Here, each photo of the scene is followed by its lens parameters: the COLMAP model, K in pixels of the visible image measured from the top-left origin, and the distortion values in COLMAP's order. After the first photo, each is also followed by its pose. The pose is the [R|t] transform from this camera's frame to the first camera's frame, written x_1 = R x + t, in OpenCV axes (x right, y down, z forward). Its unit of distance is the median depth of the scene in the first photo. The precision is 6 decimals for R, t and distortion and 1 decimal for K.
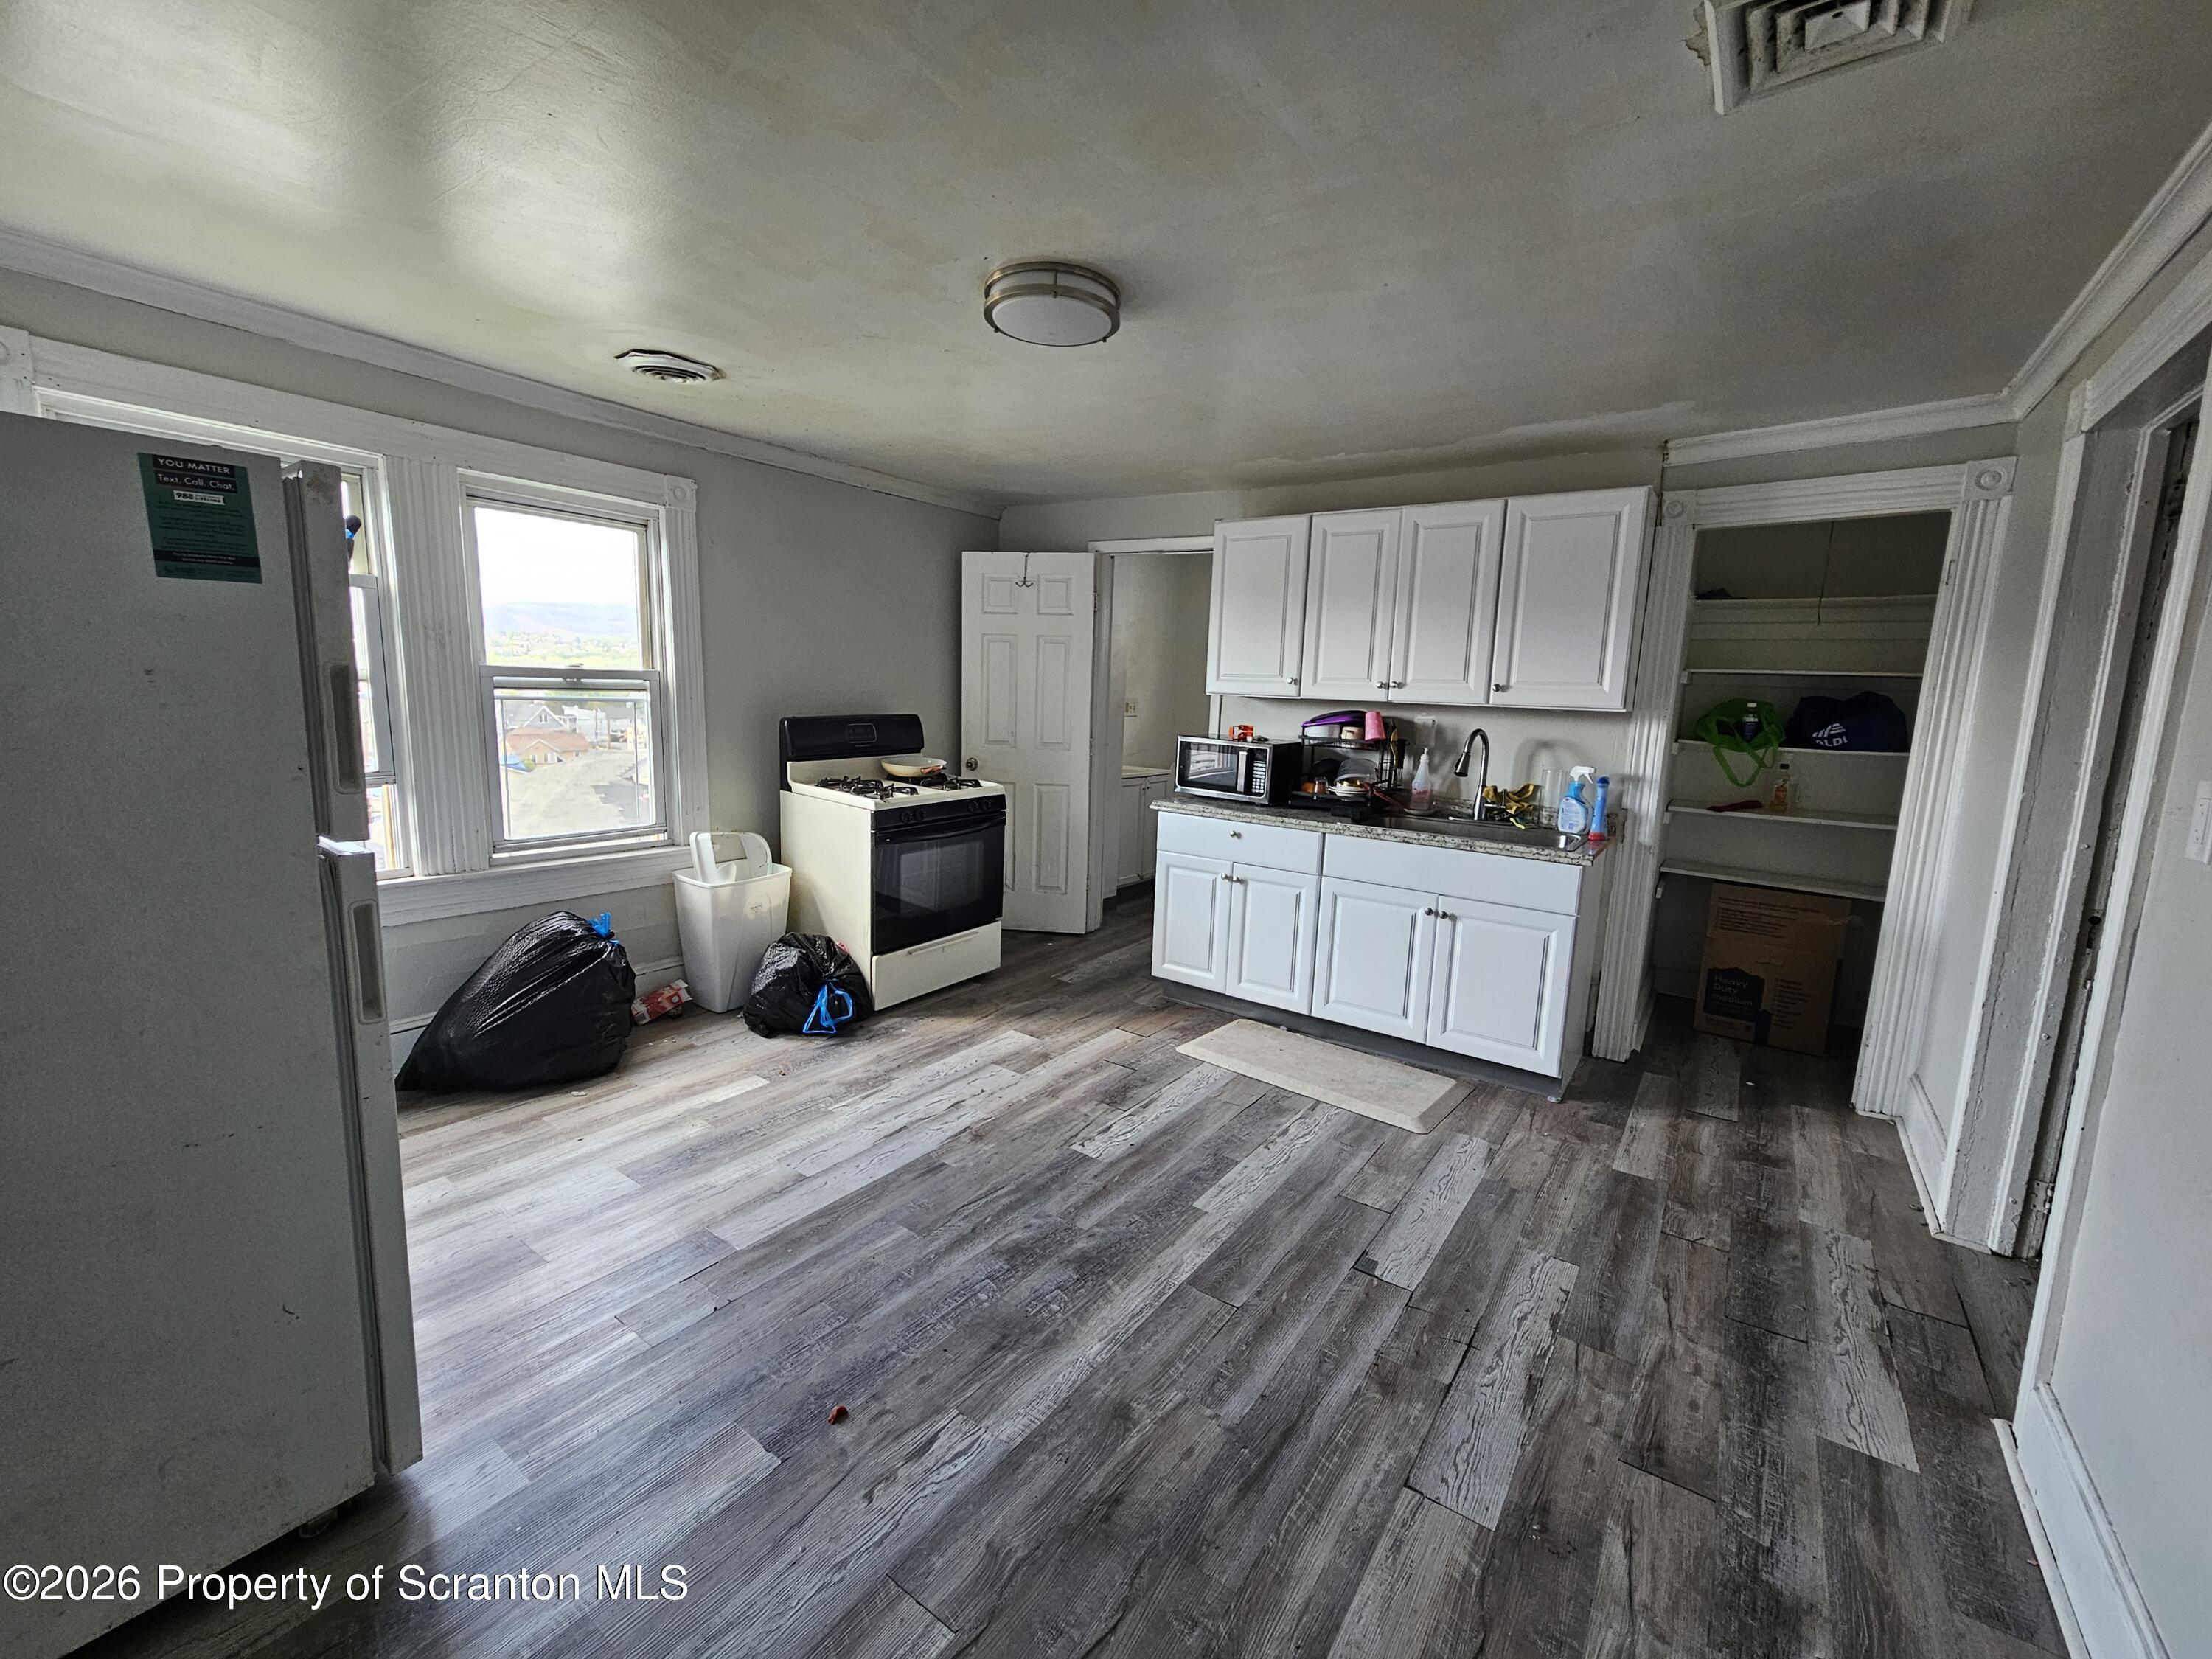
lens RADIAL K [[905.5, 0, 1097.5], [0, 905.5, 821.3], [0, 0, 1]] dist [0.003102, 0.000436]
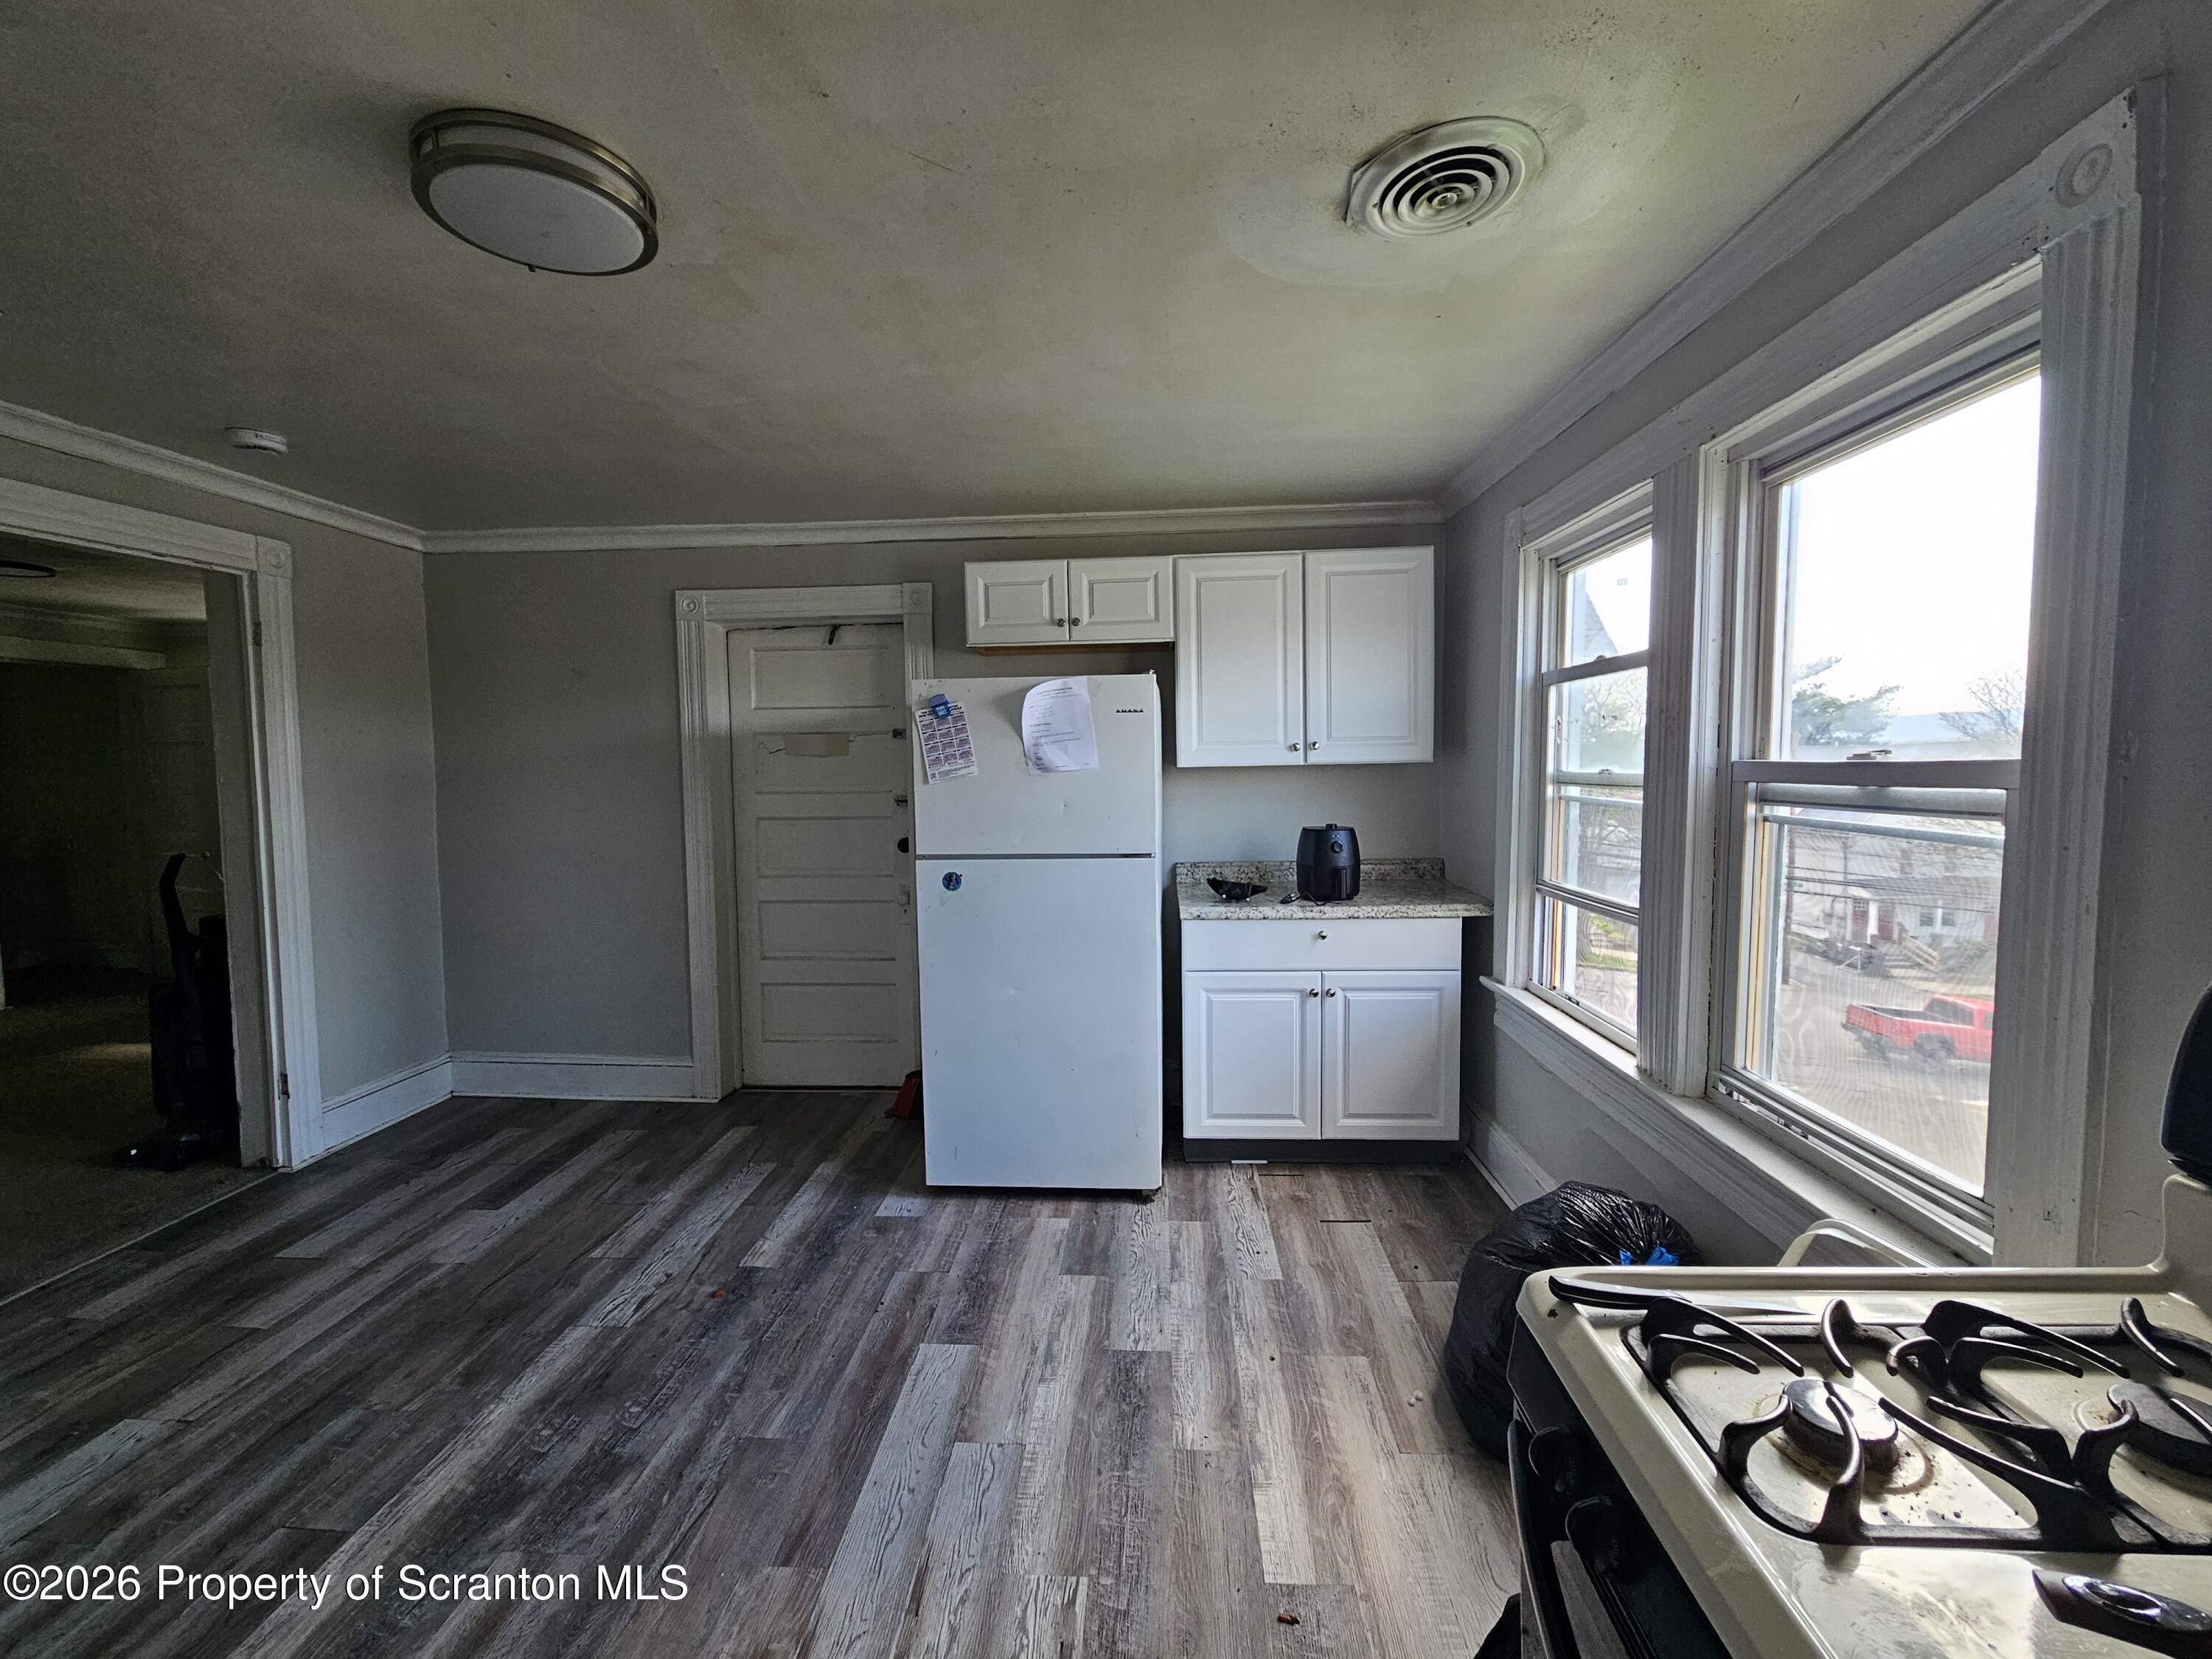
lens RADIAL K [[905.5, 0, 1098.5], [0, 905.5, 829.5], [0, 0, 1]] dist [0.003102, 0.000436]
pose [[-0.845930, 0.011024, -0.533181, -0.034544], [-0.097174, 0.979863, 0.174432, -0.274130], [0.524367, 0.199369, -0.827824, 1.827283]]
